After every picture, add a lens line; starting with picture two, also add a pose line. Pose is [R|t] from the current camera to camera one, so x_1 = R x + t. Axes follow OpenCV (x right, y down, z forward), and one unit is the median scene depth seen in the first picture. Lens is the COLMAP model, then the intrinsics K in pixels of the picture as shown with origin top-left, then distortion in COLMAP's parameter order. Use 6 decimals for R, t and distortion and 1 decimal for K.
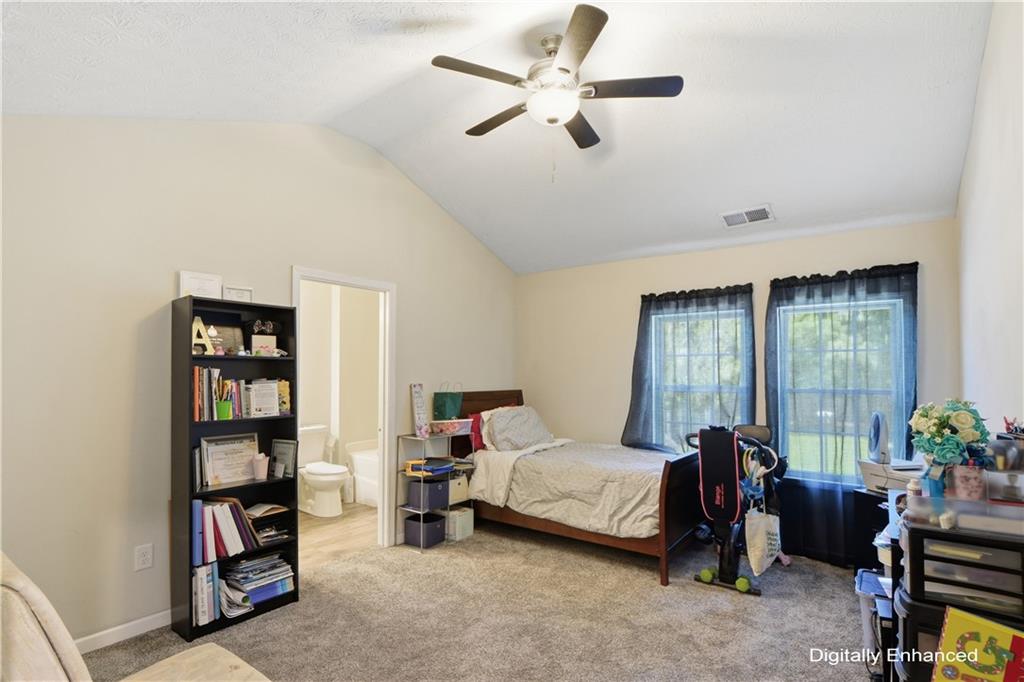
lens RADIAL K [[466.5, 0, 510.7], [0, 466.5, 362.9], [0, 0, 1]] dist [-0.003175, -0.000234]
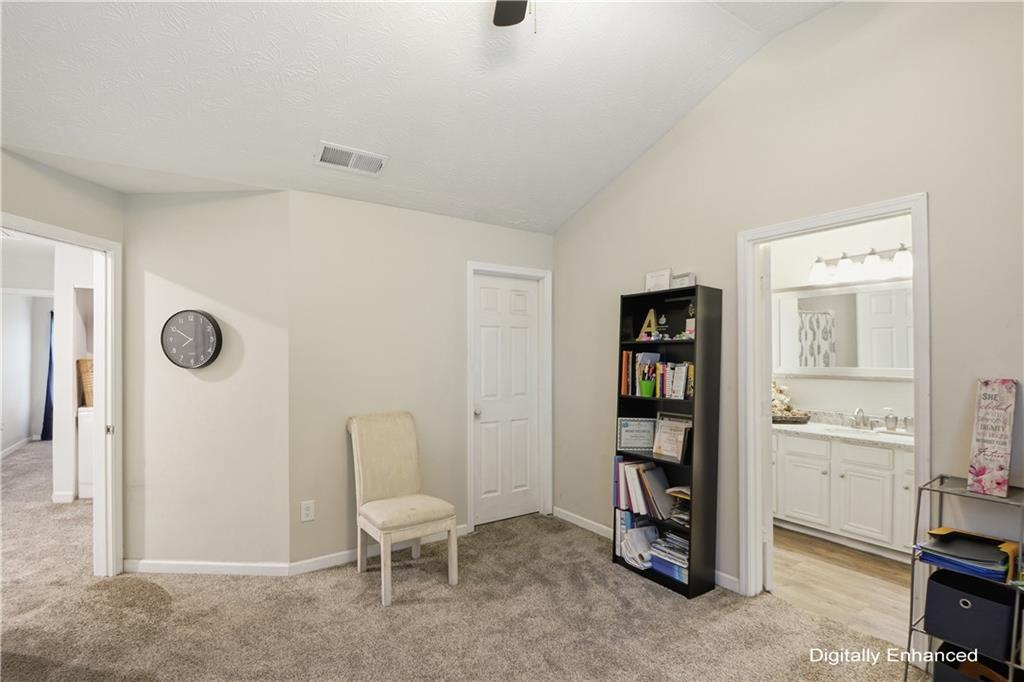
lens RADIAL K [[489.7, 0, 512.7], [0, 489.7, 355.5], [0, 0, 1]] dist [-0.001448, -0.000191]
pose [[-0.288560, -0.005087, -0.957448, 0.635832], [0.016326, 0.999814, -0.010232, 0.026781], [0.957323, -0.018584, -0.288424, 1.023536]]
